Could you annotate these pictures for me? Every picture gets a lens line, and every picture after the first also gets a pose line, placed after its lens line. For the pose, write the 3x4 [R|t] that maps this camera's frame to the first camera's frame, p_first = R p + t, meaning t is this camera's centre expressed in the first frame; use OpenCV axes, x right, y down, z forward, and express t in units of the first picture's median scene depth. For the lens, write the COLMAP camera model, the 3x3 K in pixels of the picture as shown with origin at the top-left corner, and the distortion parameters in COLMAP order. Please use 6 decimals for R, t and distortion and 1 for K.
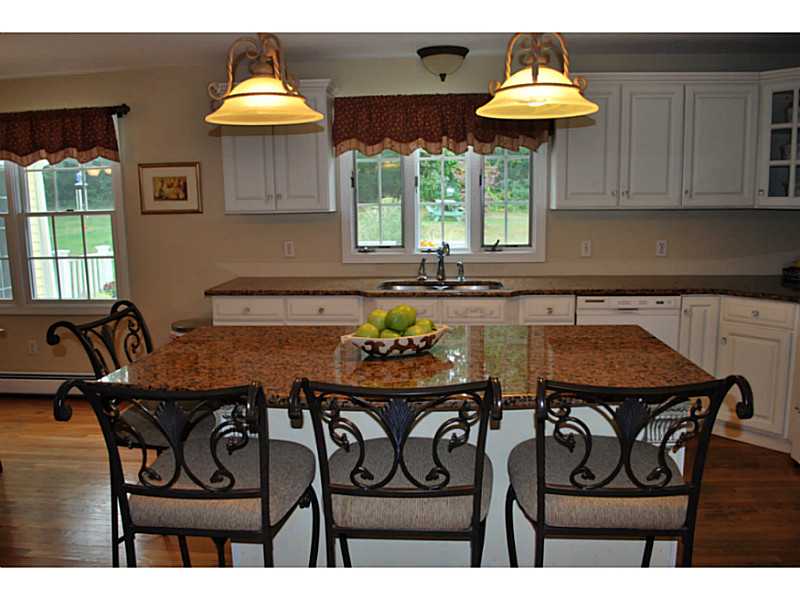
lens RADIAL K [[628.3, 0, 400.5], [0, 628.3, 287.9], [0, 0, 1]] dist [-0.083837, -0.001064]
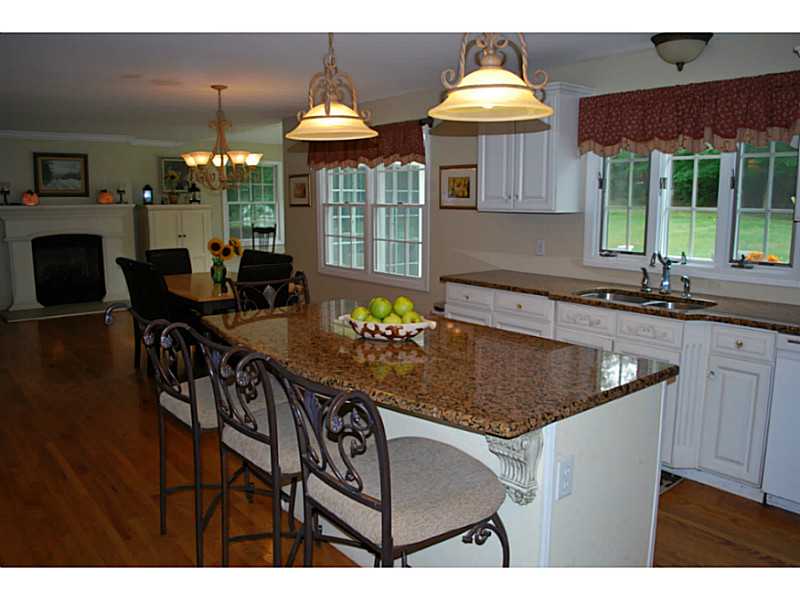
lens RADIAL K [[630.7, 0, 400.0], [0, 630.7, 300.0], [0, 0, 1]] dist [-0.079512, 0.006293]
pose [[0.693749, 0.130279, -0.708336, 0.436731], [-0.109362, 0.991154, 0.075185, -0.029530], [0.711865, 0.025305, 0.701860, 0.107640]]
